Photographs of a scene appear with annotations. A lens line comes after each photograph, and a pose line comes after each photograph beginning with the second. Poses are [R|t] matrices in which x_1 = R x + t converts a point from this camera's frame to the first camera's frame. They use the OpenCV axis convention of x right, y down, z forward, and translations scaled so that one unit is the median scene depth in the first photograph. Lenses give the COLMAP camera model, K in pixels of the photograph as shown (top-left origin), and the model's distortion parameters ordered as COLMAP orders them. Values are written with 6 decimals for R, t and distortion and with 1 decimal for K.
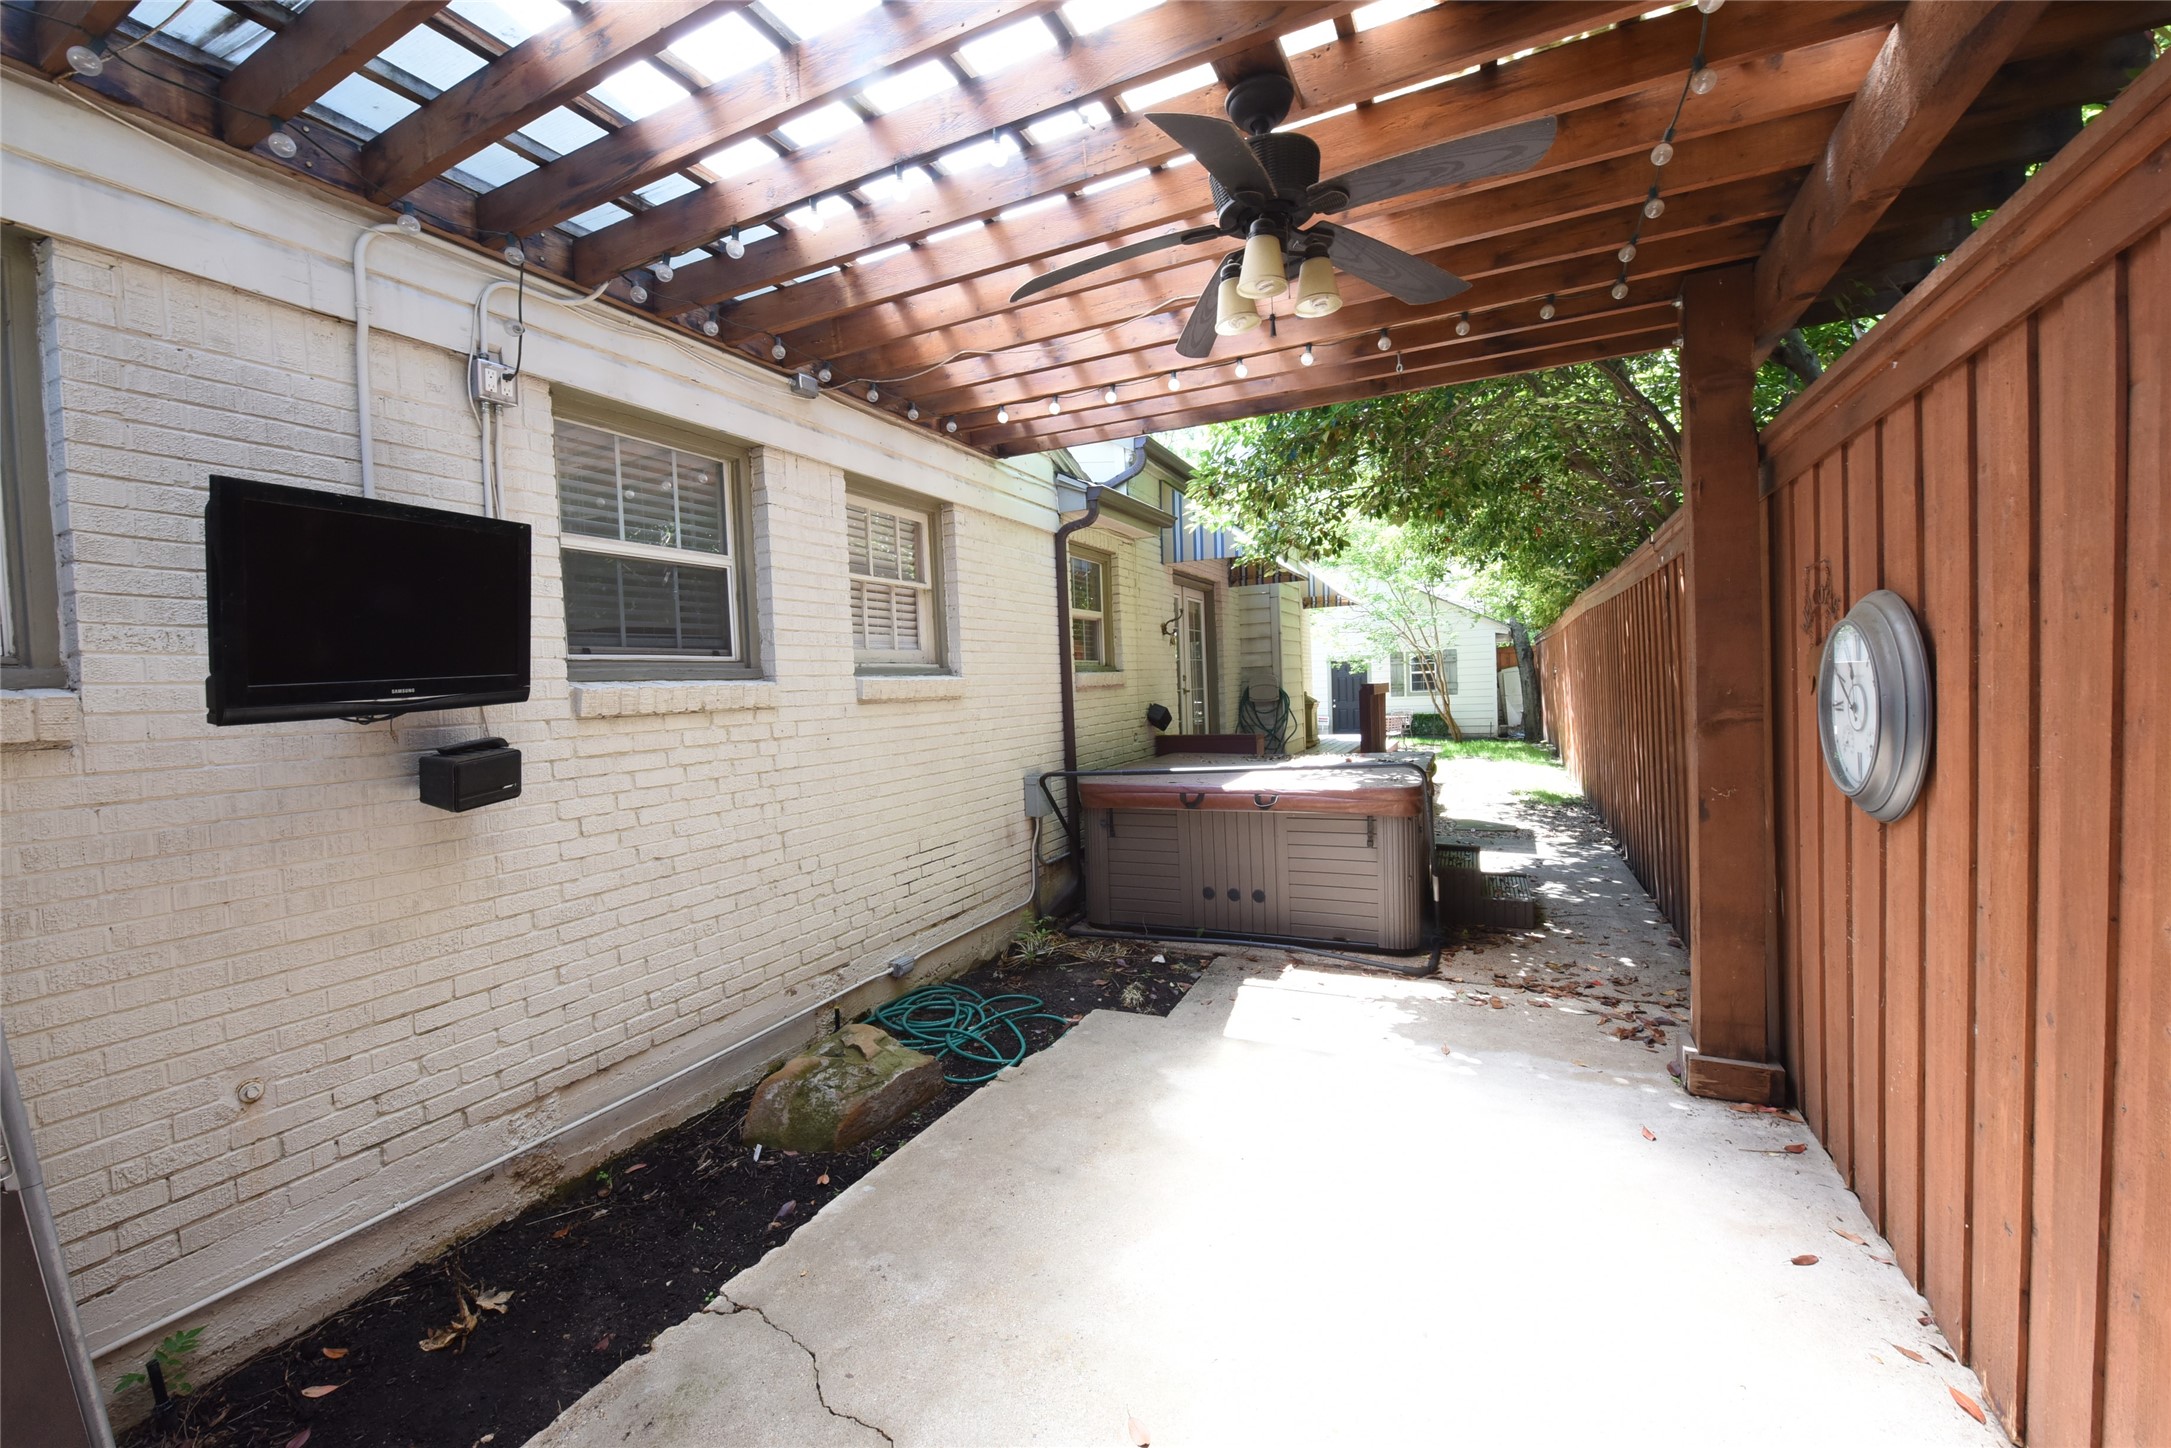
lens RADIAL K [[872.7, 0, 1087.8], [0, 872.7, 720.8], [0, 0, 1]] dist [-0.013859, -0.001628]
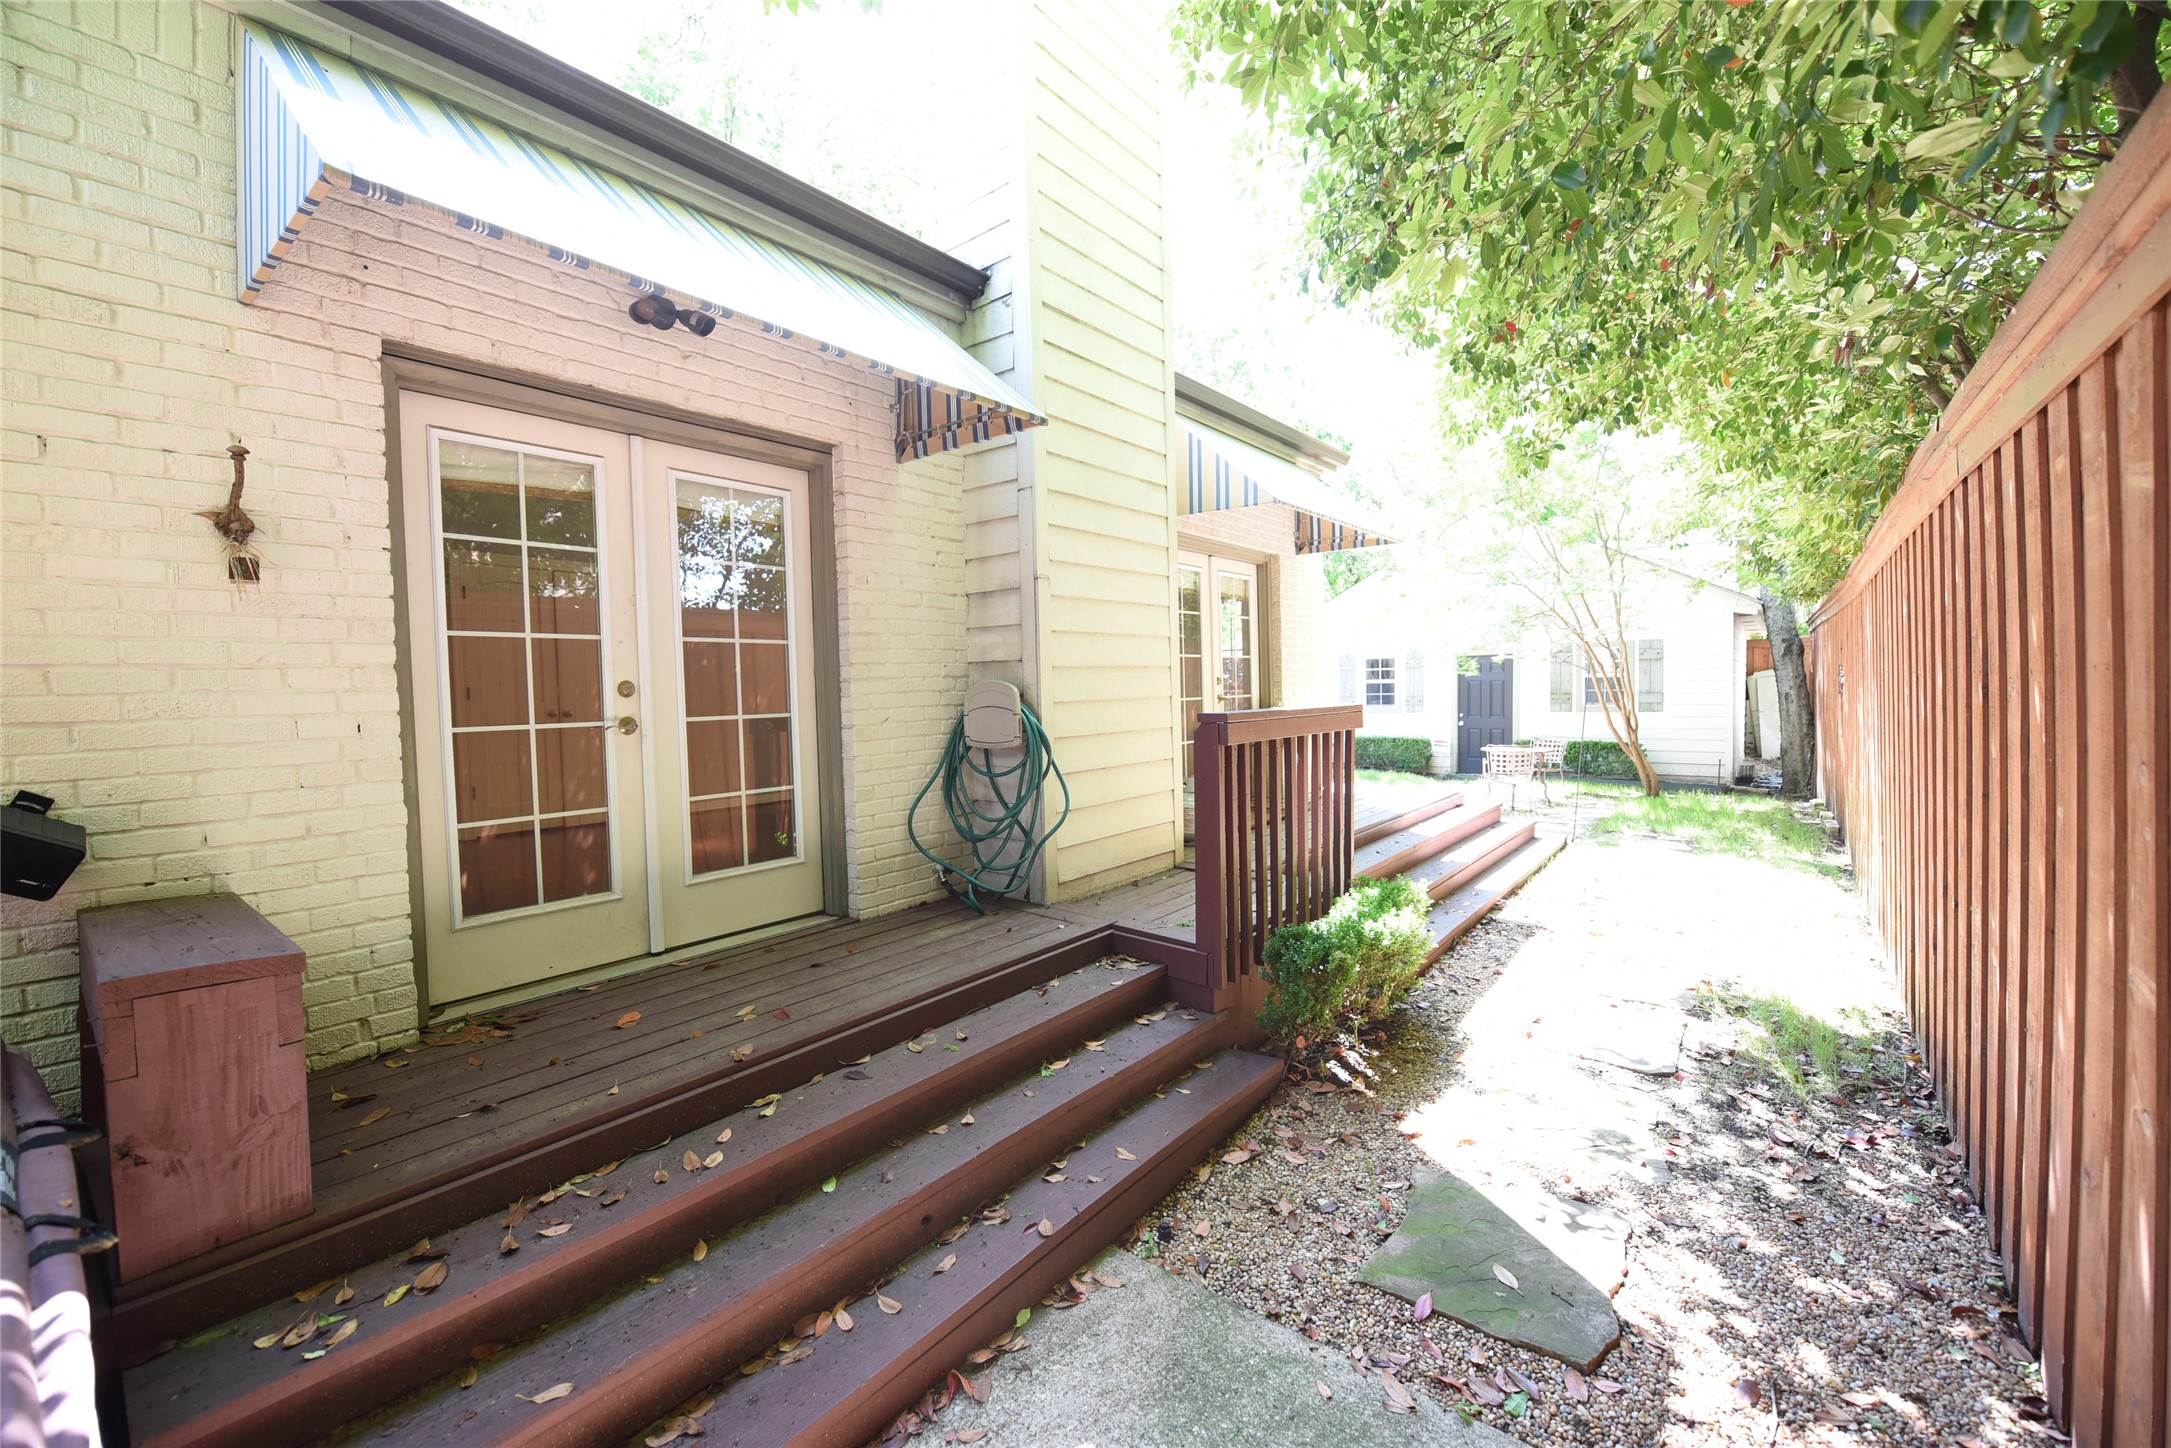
lens RADIAL K [[872.7, 0, 1079.1], [0, 872.7, 714.1], [0, 0, 1]] dist [-0.013859, -0.001628]
pose [[0.971516, 0.034439, -0.234456, 0.190857], [-0.032978, 0.999405, 0.010152, -0.024249], [0.234666, -0.002131, 0.972074, 0.346628]]
